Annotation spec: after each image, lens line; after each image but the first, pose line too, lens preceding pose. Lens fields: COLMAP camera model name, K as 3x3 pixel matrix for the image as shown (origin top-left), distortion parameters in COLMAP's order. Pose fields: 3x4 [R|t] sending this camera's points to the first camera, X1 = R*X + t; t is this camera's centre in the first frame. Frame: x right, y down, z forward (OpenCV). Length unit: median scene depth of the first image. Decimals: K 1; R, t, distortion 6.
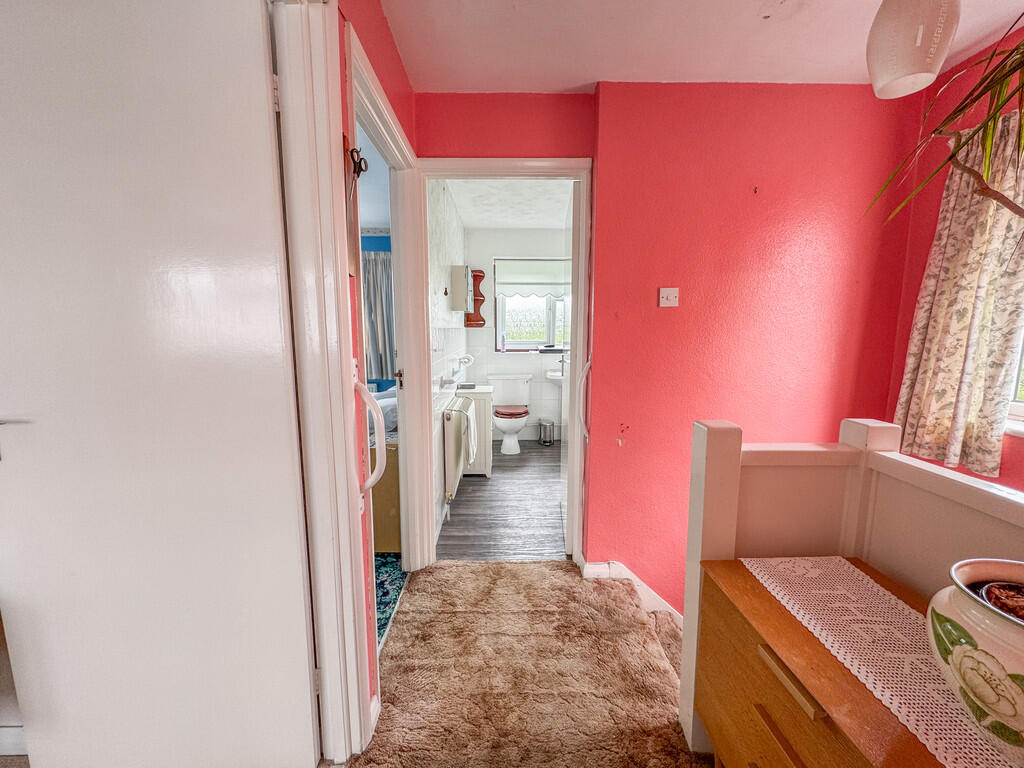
lens RADIAL K [[412.1, 0, 512.6], [0, 412.1, 383.3], [0, 0, 1]] dist [-0.000147, -0.000191]
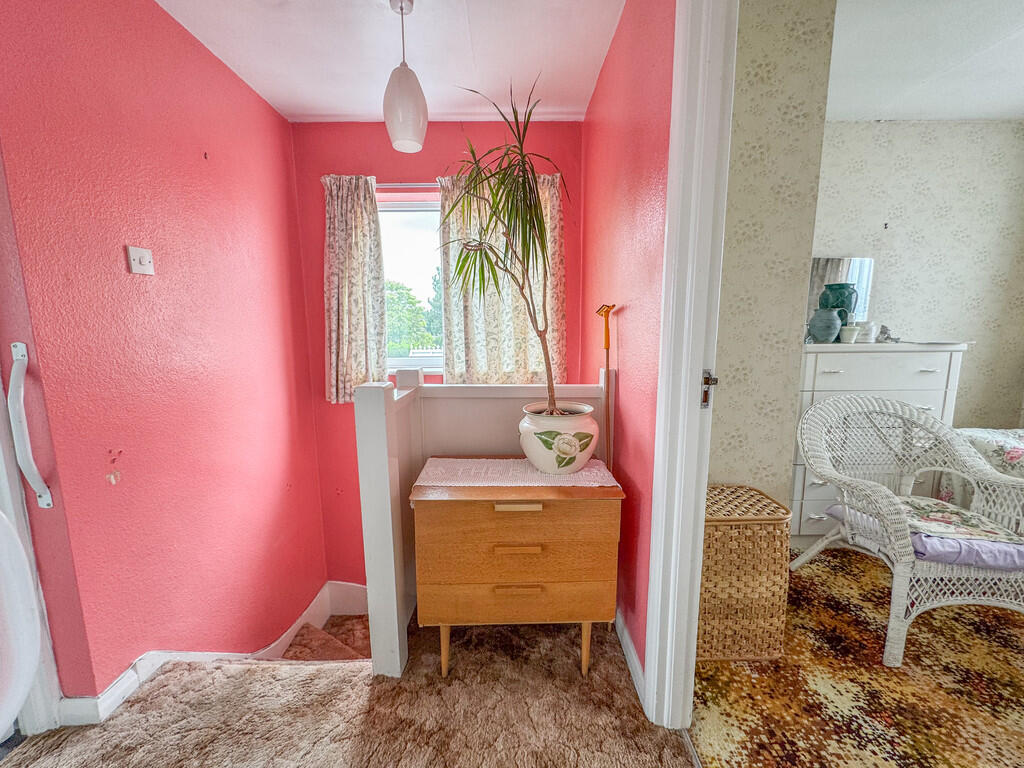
lens RADIAL K [[412.1, 0, 512.9], [0, 412.1, 383.3], [0, 0, 1]] dist [-0.000147, -0.000191]
pose [[0.012045, -0.142835, 0.989673, -0.436272], [0.141575, 0.980018, 0.139719, -0.006382], [-0.989854, 0.138430, 0.032027, 0.424719]]
